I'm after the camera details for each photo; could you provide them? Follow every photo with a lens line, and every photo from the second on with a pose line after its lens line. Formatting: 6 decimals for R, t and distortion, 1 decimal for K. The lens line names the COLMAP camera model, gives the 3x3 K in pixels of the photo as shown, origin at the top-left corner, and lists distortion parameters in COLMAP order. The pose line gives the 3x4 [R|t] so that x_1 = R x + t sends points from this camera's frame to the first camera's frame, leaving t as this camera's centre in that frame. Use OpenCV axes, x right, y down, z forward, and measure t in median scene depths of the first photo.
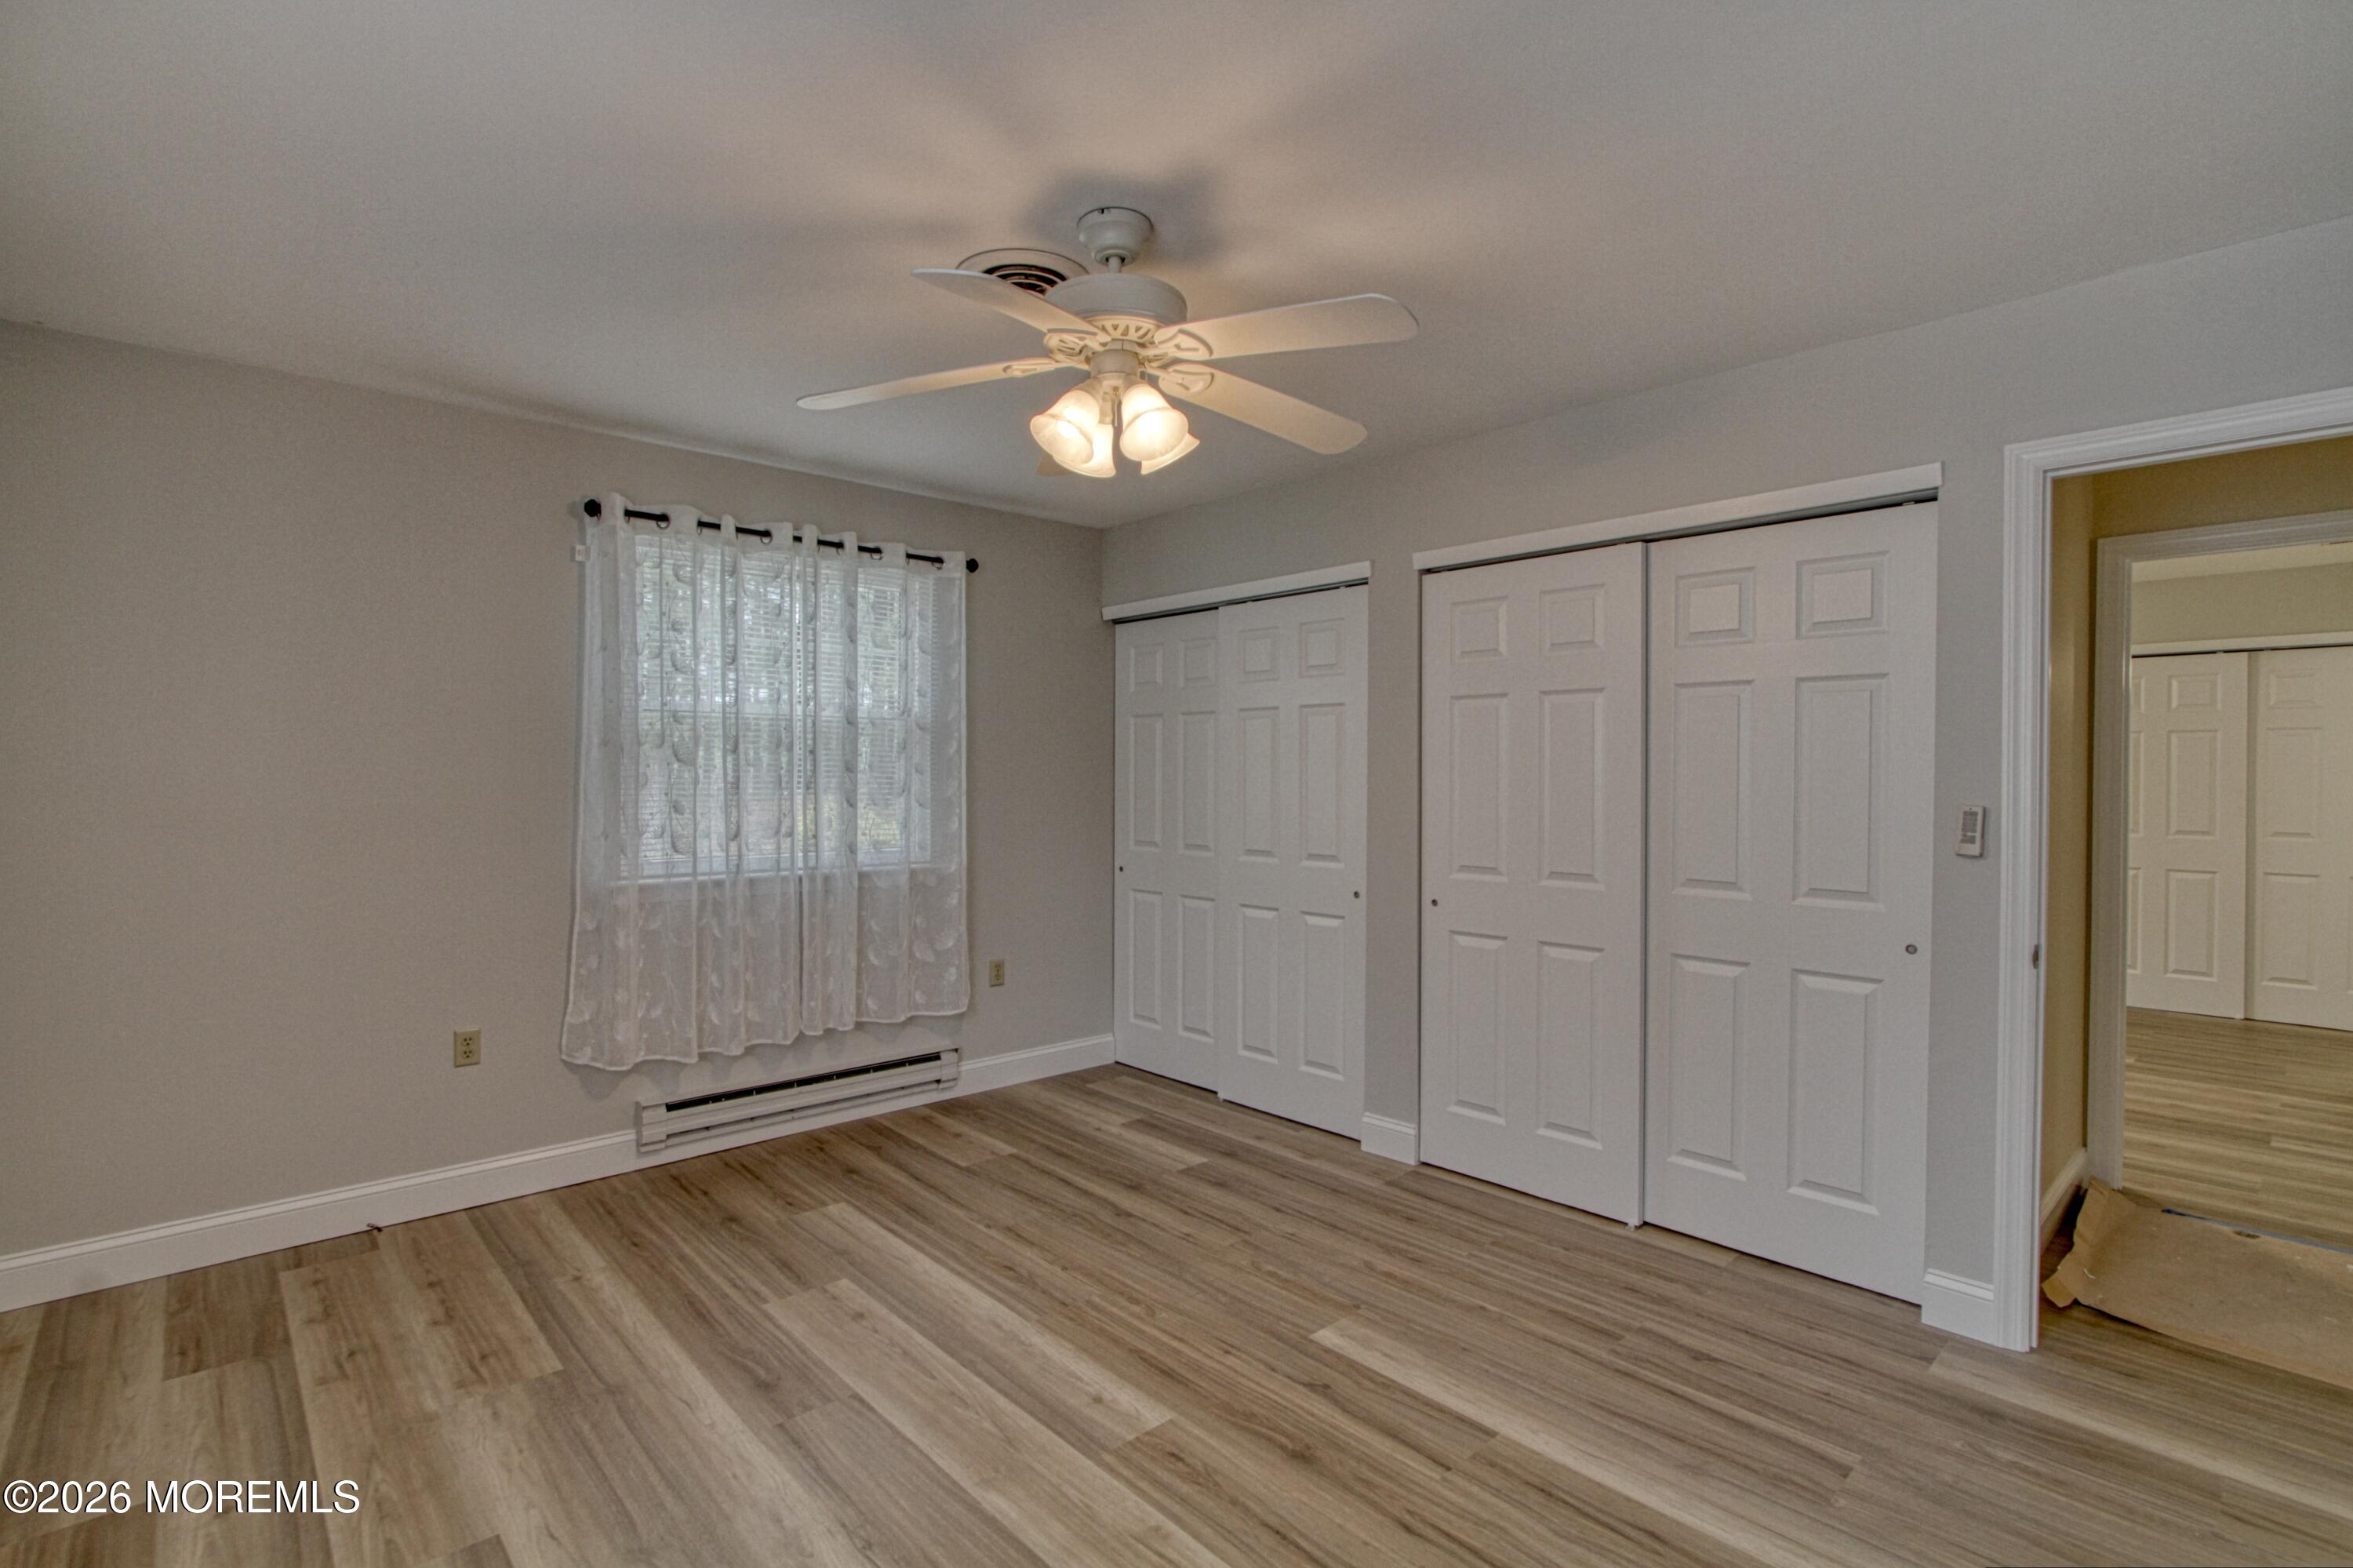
lens RADIAL K [[1088.6, 0, 1154.5], [0, 1088.6, 786.5], [0, 0, 1]] dist [-0.007886, -0.001046]
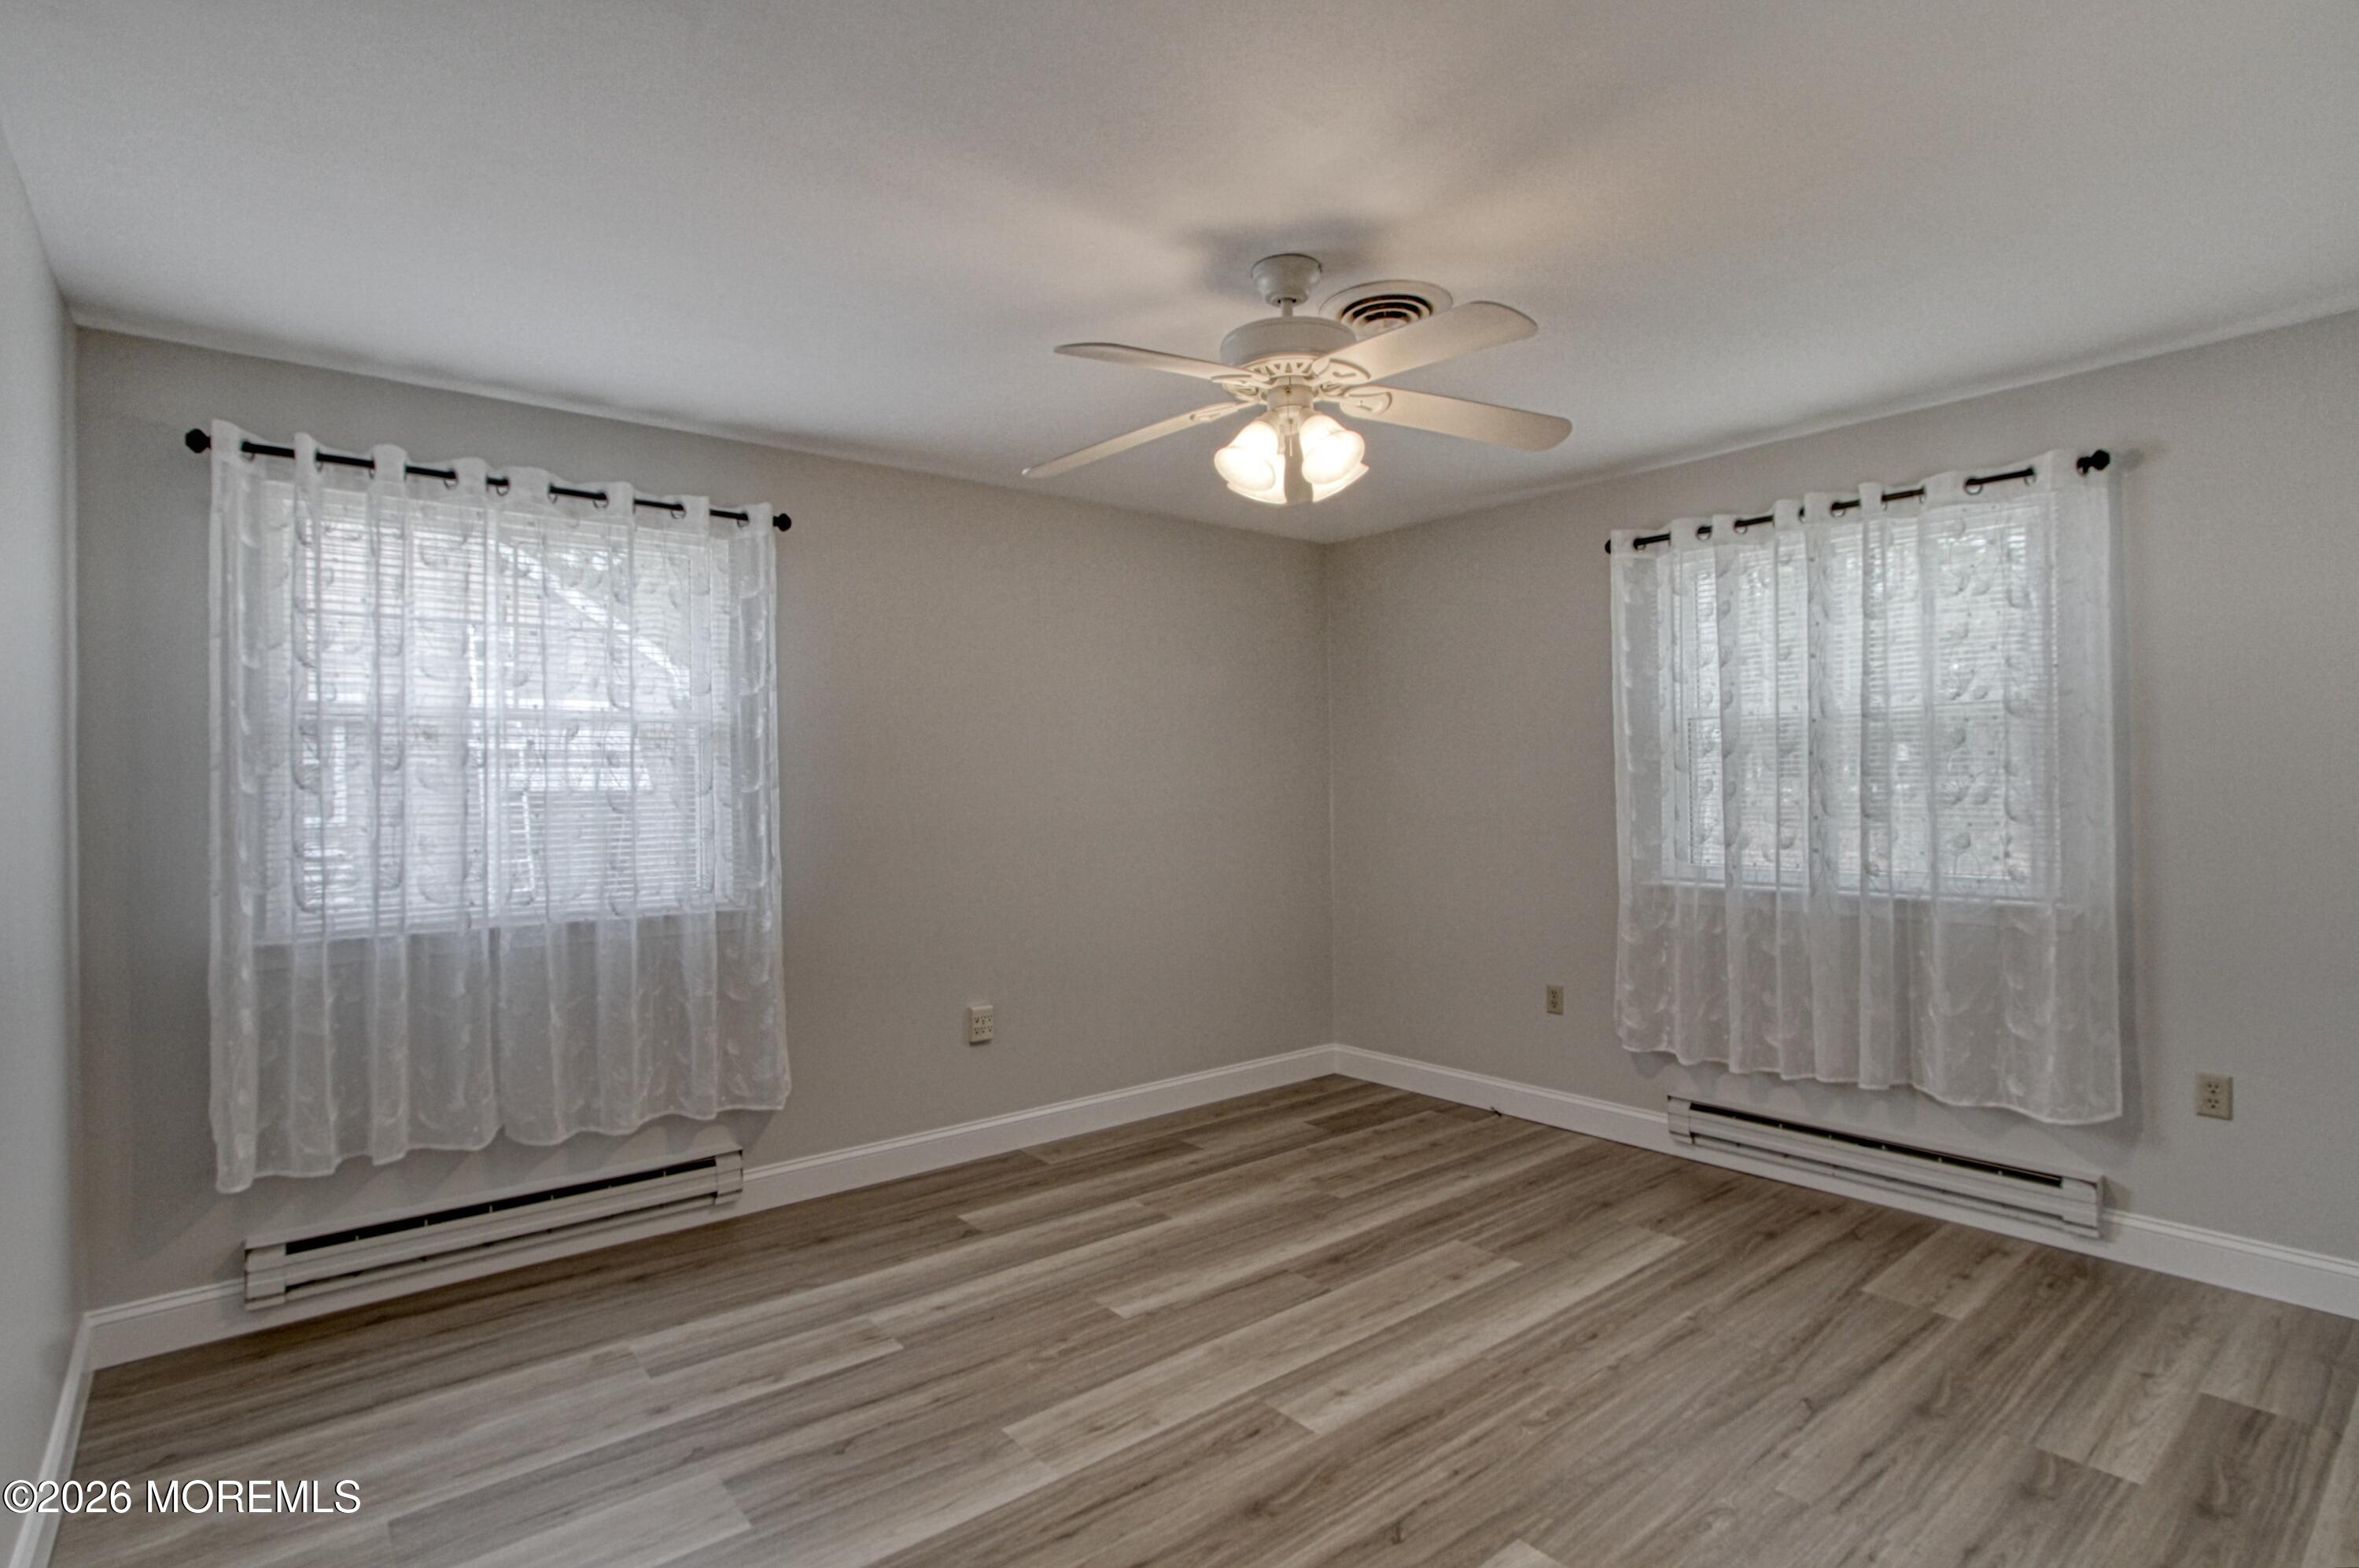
lens RADIAL K [[1120.4, 0, 1161.6], [0, 1120.4, 775.2], [0, 0, 1]] dist [-0.018212, 0.003270]
pose [[-0.039953, -0.016104, -0.999072, 0.750624], [0.001077, 0.999869, -0.016160, 0.000338], [0.999201, -0.001721, -0.039930, 0.649288]]
